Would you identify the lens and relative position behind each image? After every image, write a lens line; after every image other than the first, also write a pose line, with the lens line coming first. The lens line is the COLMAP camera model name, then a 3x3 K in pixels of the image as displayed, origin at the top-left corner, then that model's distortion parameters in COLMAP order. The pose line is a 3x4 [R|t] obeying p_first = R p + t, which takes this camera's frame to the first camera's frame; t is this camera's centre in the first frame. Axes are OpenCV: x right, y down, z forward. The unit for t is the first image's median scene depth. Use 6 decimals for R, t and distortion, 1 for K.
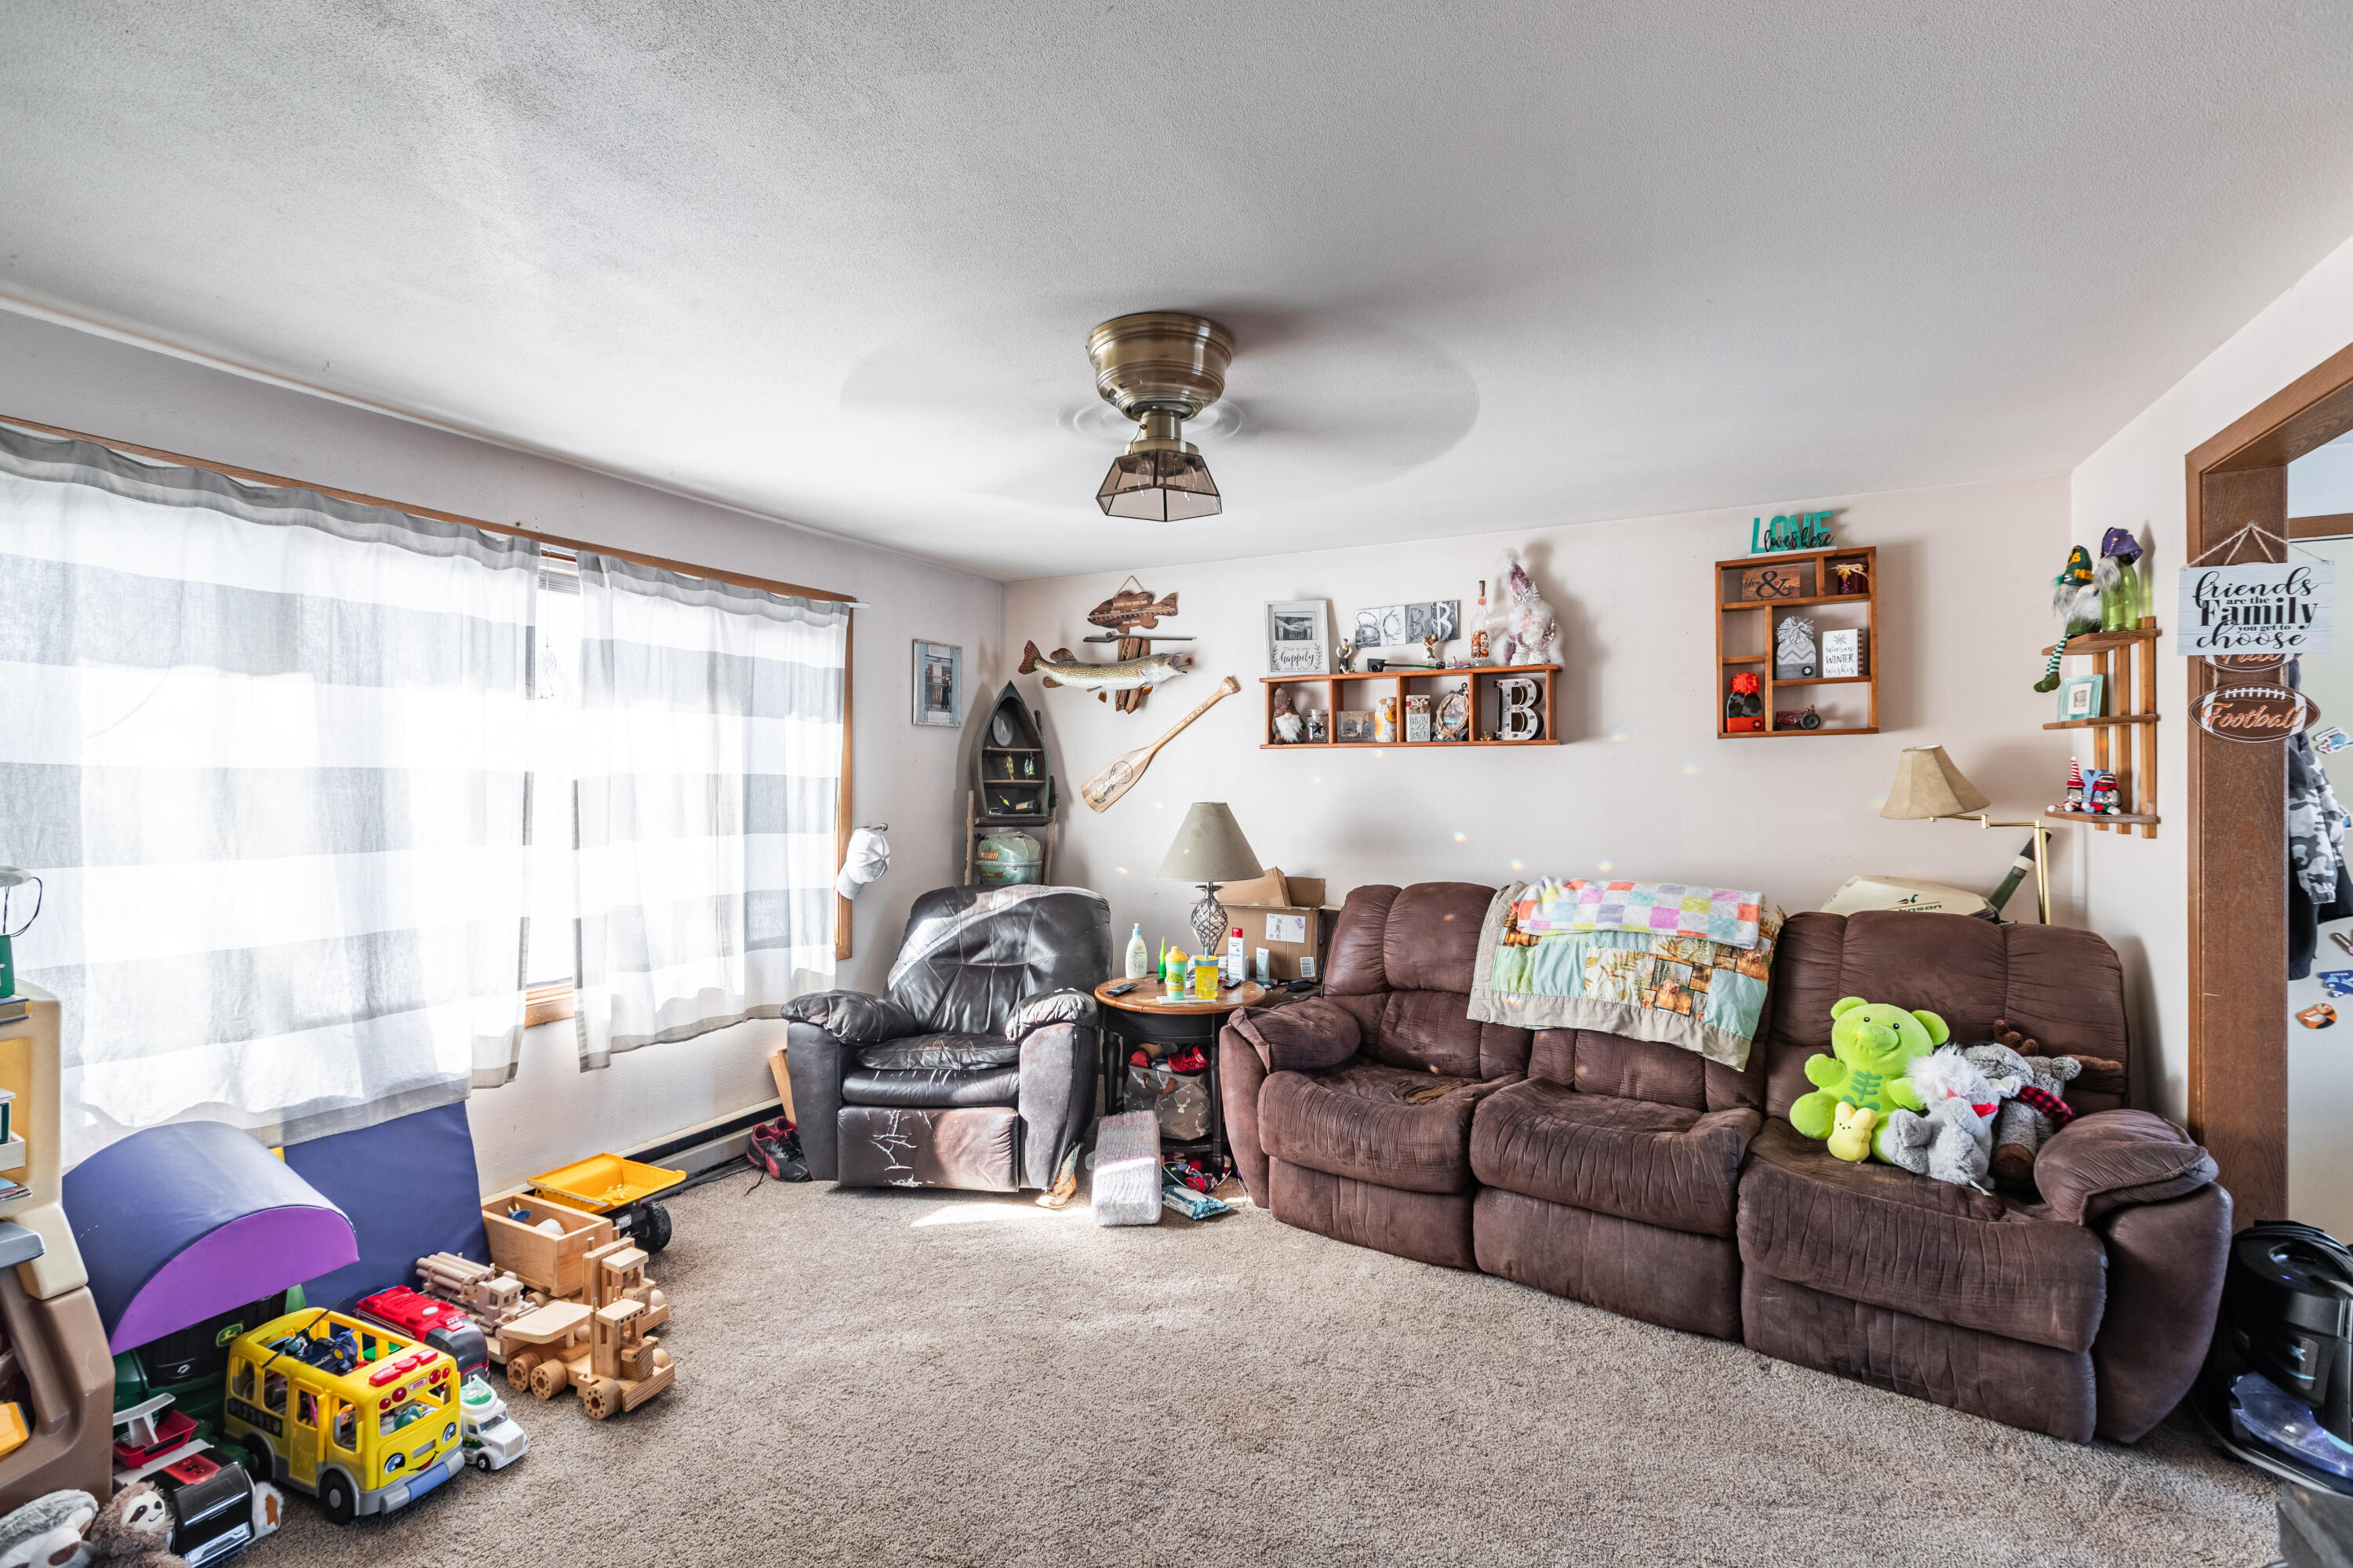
lens RADIAL K [[1062.7, 0, 1176.6], [0, 1062.7, 773.7], [0, 0, 1]] dist [-0.003261, -0.000471]
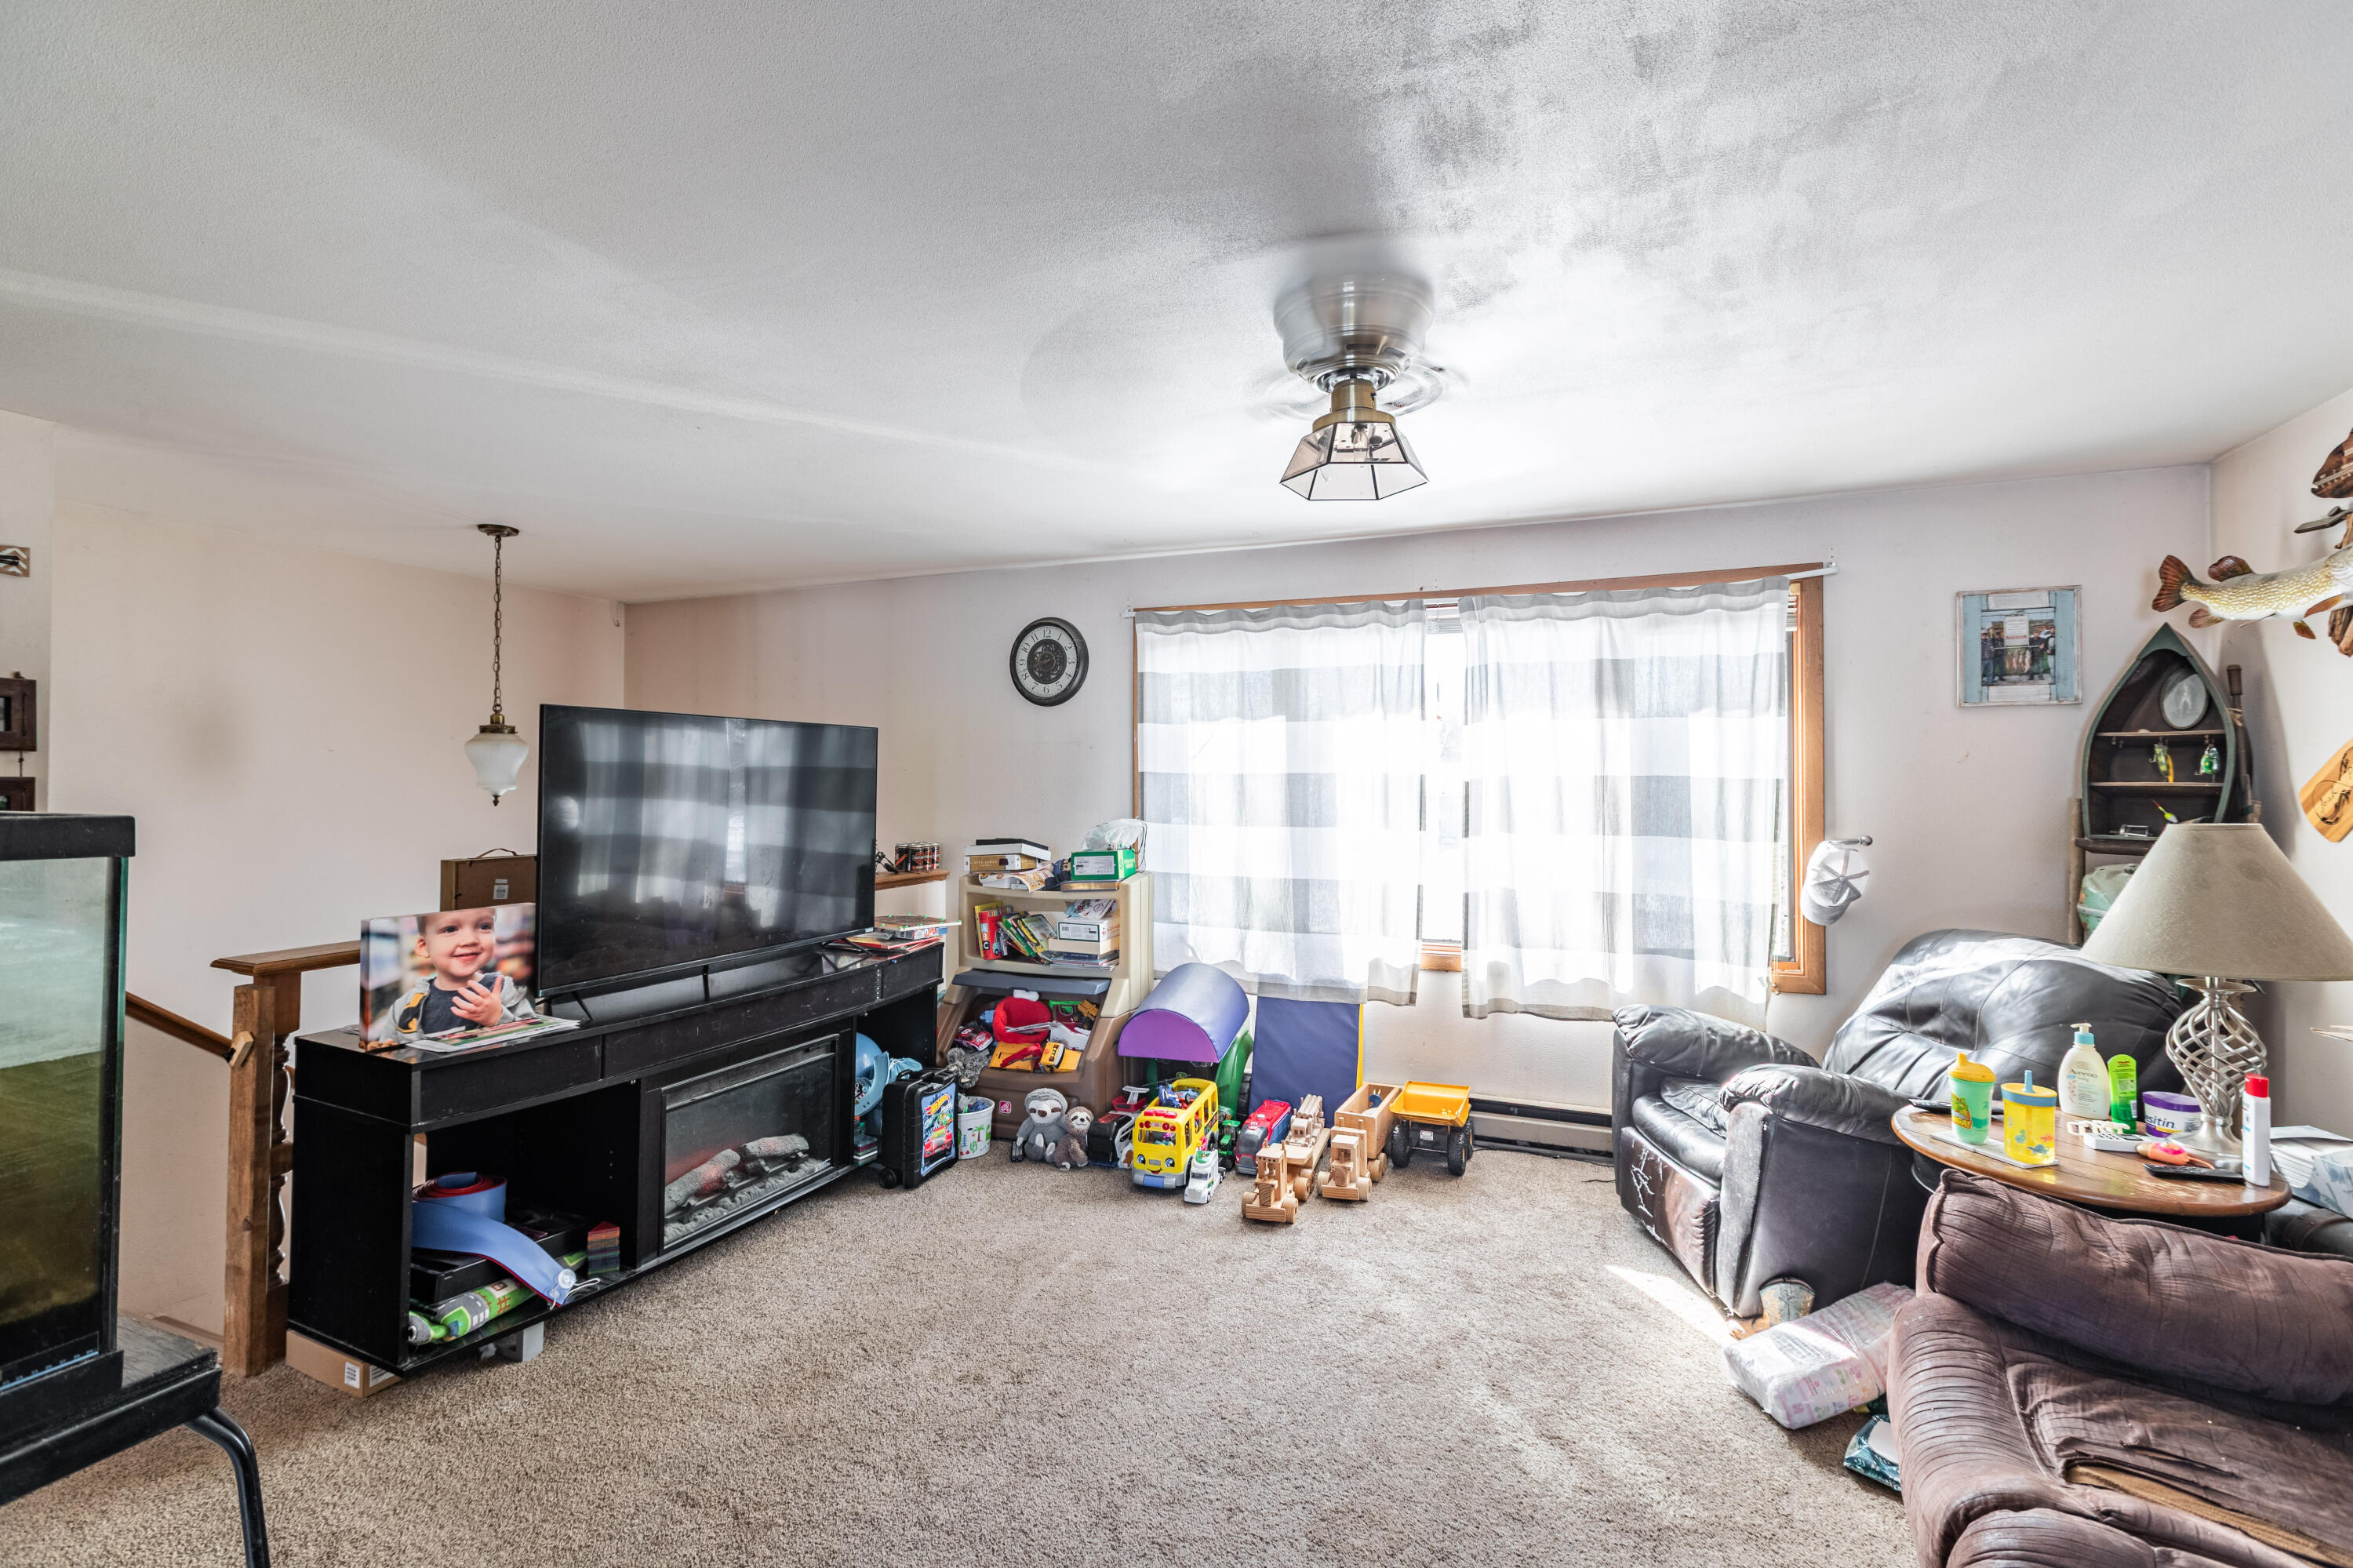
lens RADIAL K [[1062.7, 0, 1169.3], [0, 1062.7, 784.2], [0, 0, 1]] dist [-0.003261, -0.000471]
pose [[0.058767, -0.000749, -0.998271, 0.660708], [0.002264, 0.999997, -0.000617, 0.009210], [0.998269, -0.002223, 0.058769, 0.583926]]
